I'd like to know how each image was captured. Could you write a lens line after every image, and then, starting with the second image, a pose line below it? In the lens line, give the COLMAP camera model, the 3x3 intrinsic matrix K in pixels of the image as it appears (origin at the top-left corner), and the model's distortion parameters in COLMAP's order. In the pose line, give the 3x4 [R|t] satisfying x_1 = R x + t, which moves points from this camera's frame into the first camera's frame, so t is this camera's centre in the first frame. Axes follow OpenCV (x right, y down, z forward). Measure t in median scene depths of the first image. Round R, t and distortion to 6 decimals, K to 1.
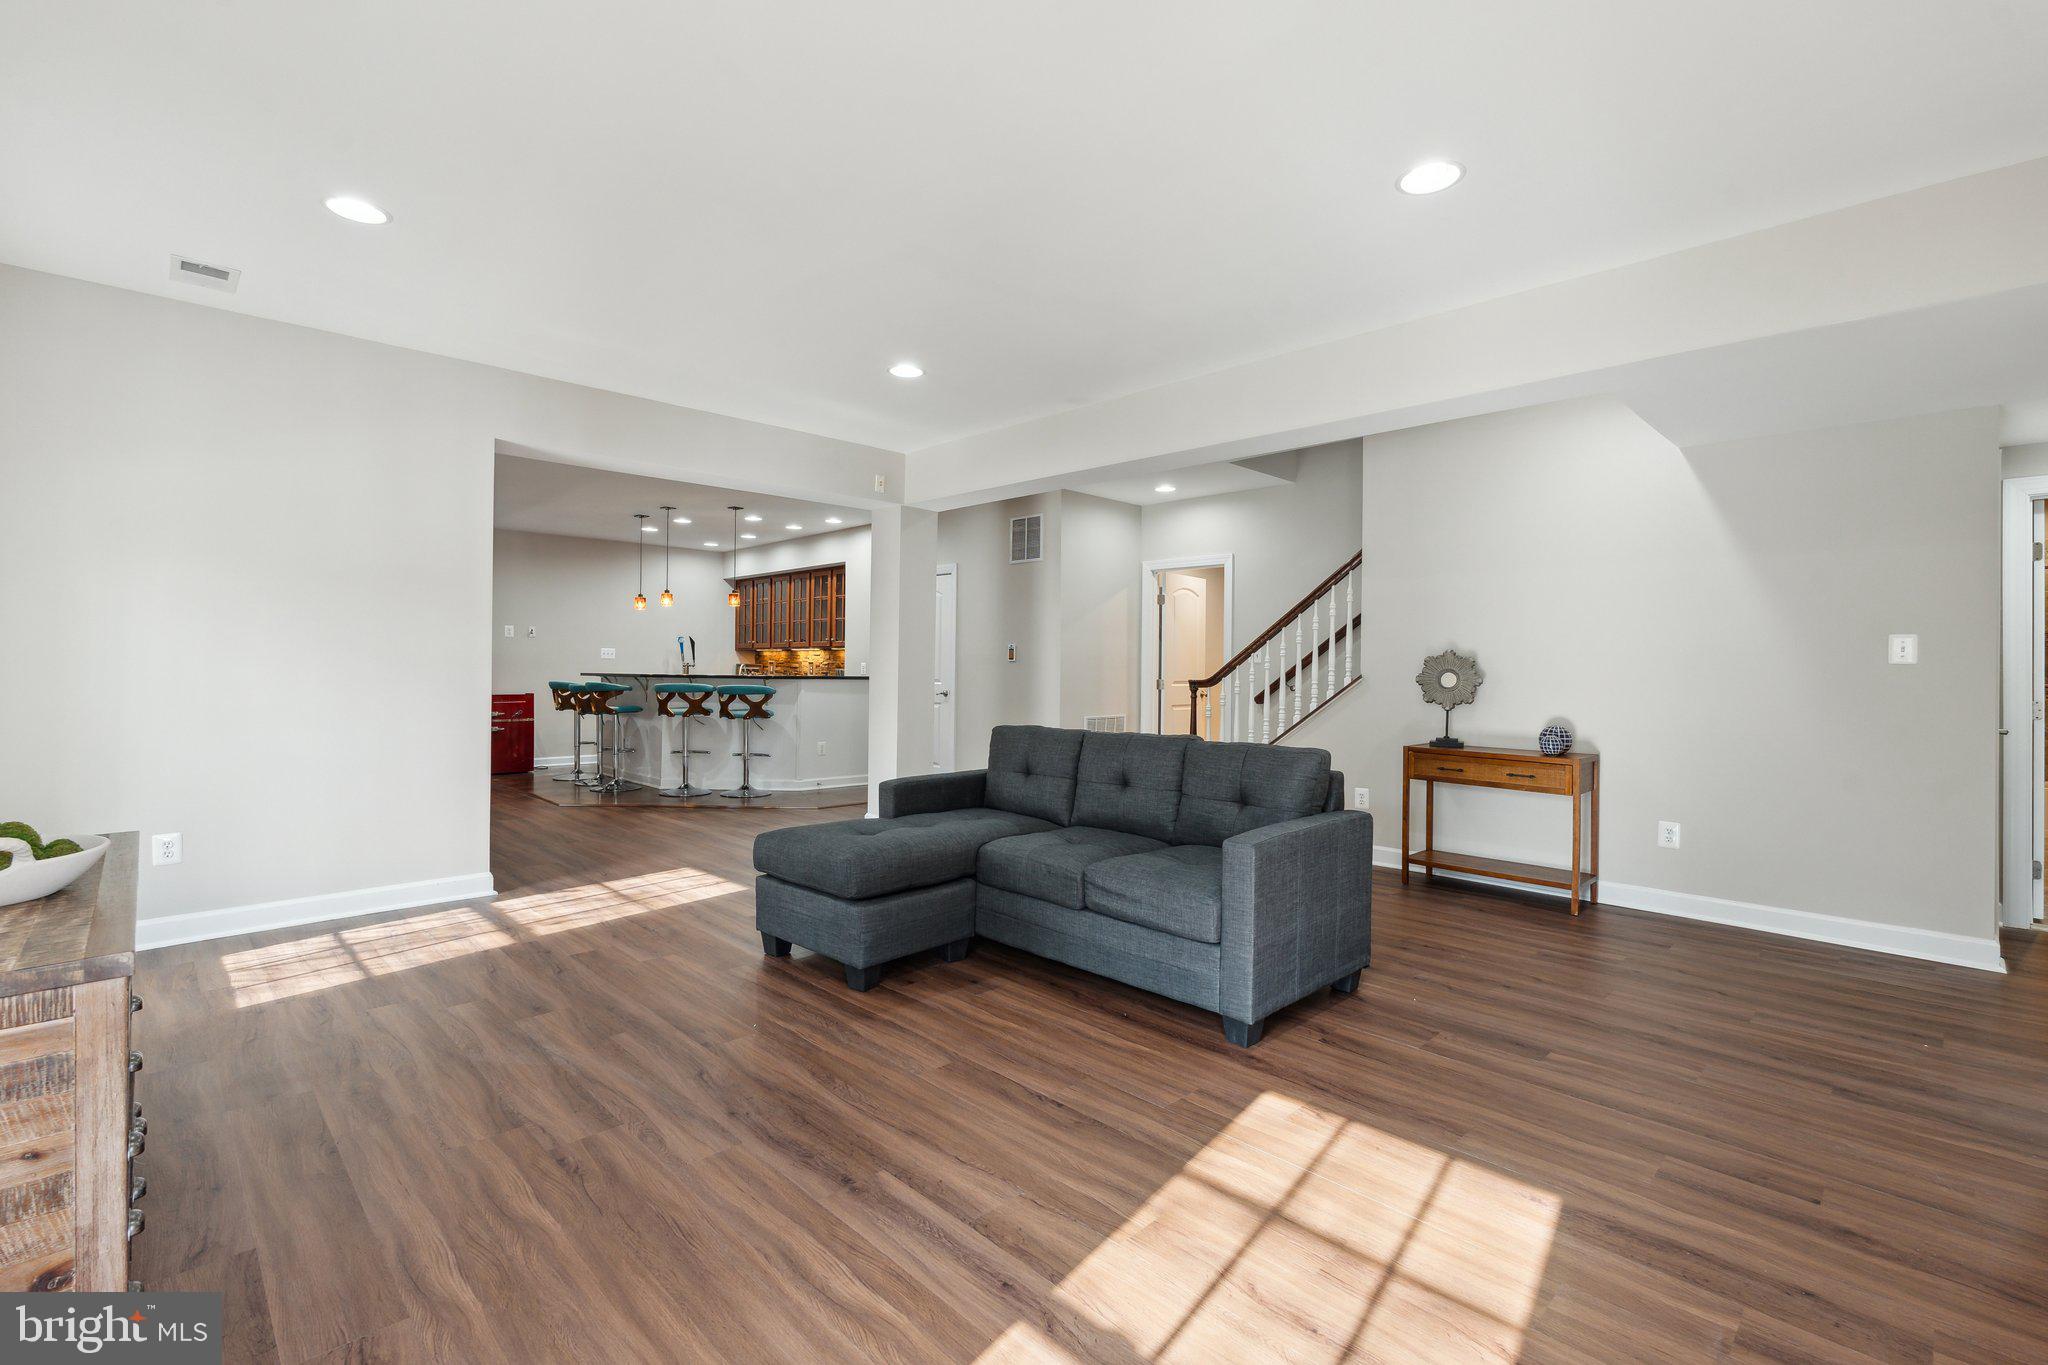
lens RADIAL K [[916.6, 0, 1026.6], [0, 916.6, 659.4], [0, 0, 1]] dist [0.000024, 0.000087]
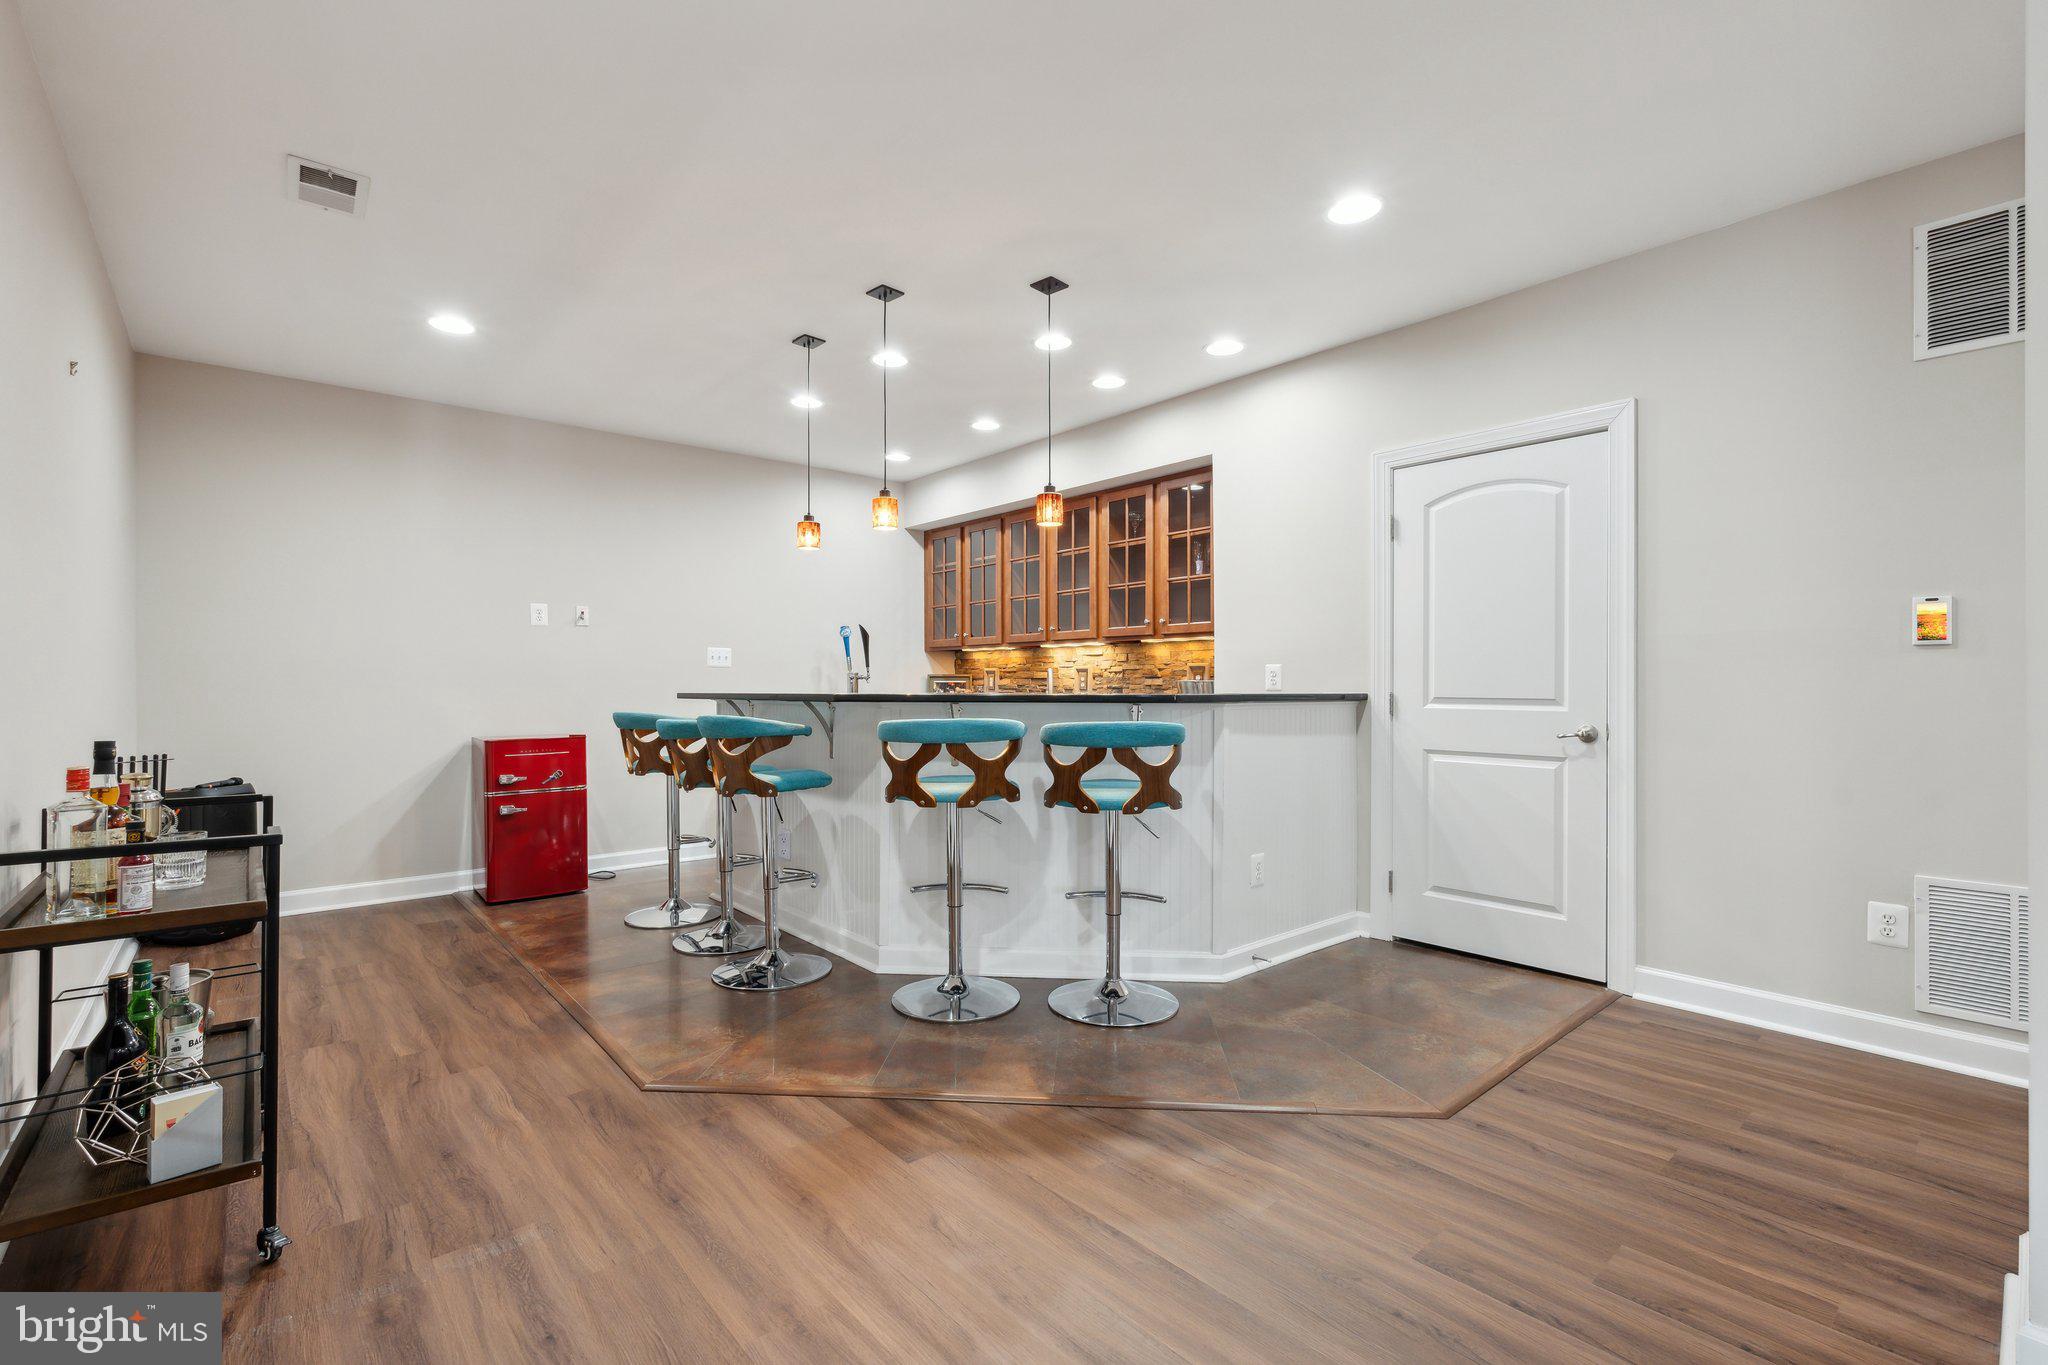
lens RADIAL K [[906.2, 0, 1024.0], [0, 906.2, 682.5], [0, 0, 1]] dist [-0.002123, 0.000086]
pose [[0.998267, -0.012288, -0.057544, -0.277591], [0.012761, 0.999888, 0.007858, 0.007622], [0.057441, -0.008579, 0.998312, 0.536126]]
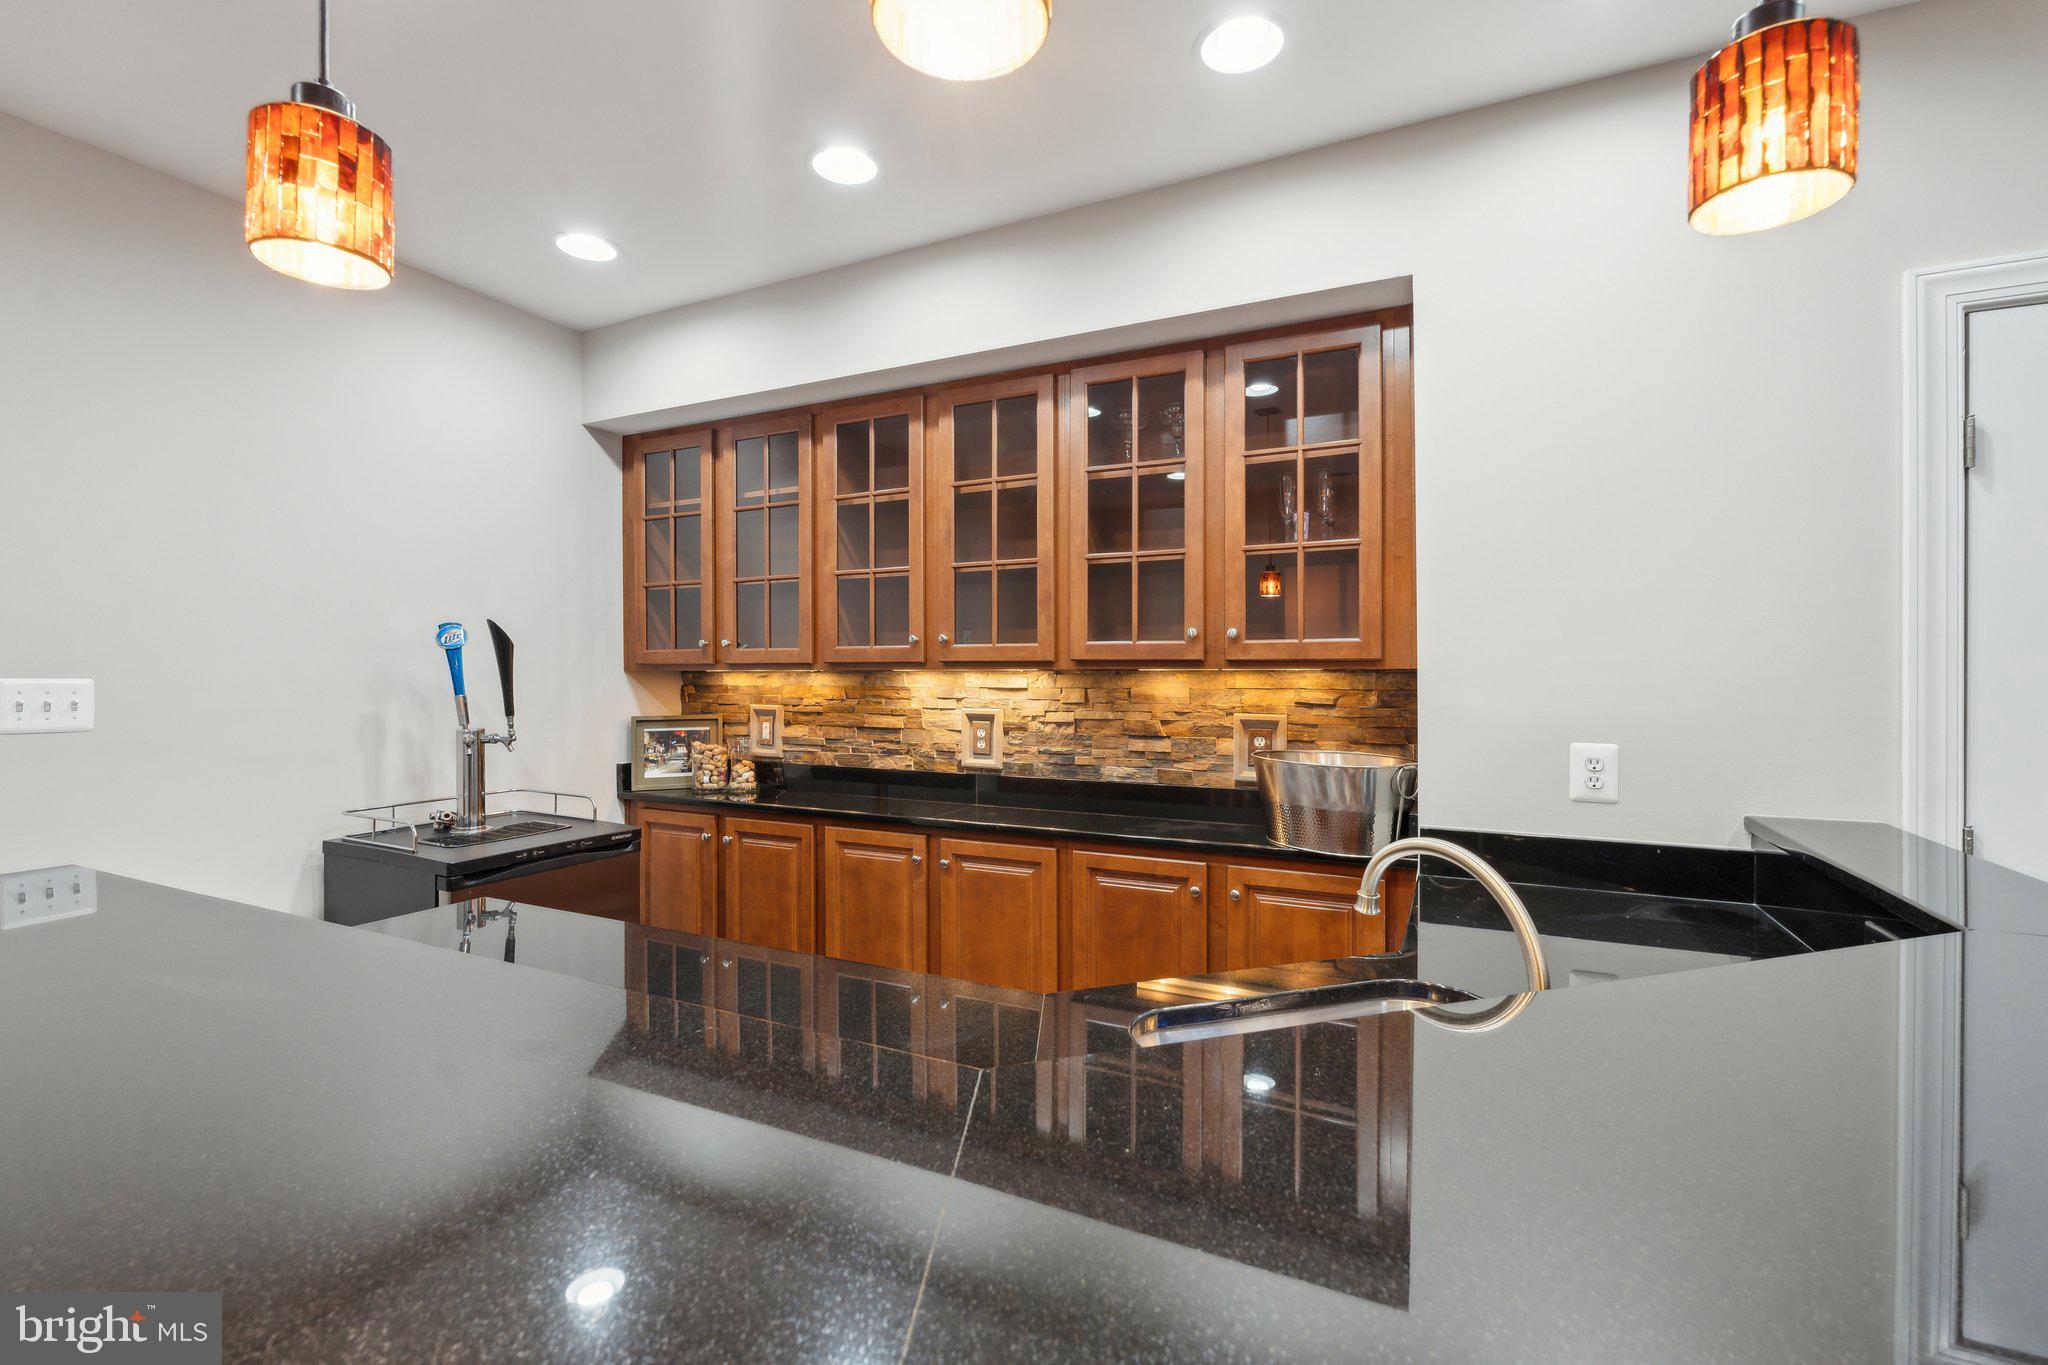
lens RADIAL K [[909.2, 0, 1022.4], [0, 909.2, 671.5], [0, 0, 1]] dist [-0.001442, -0.000106]
pose [[0.941489, -0.013630, 0.336767, -0.369369], [0.008568, 0.999827, 0.016510, -0.017119], [-0.336933, -0.012659, 0.941443, 0.847986]]
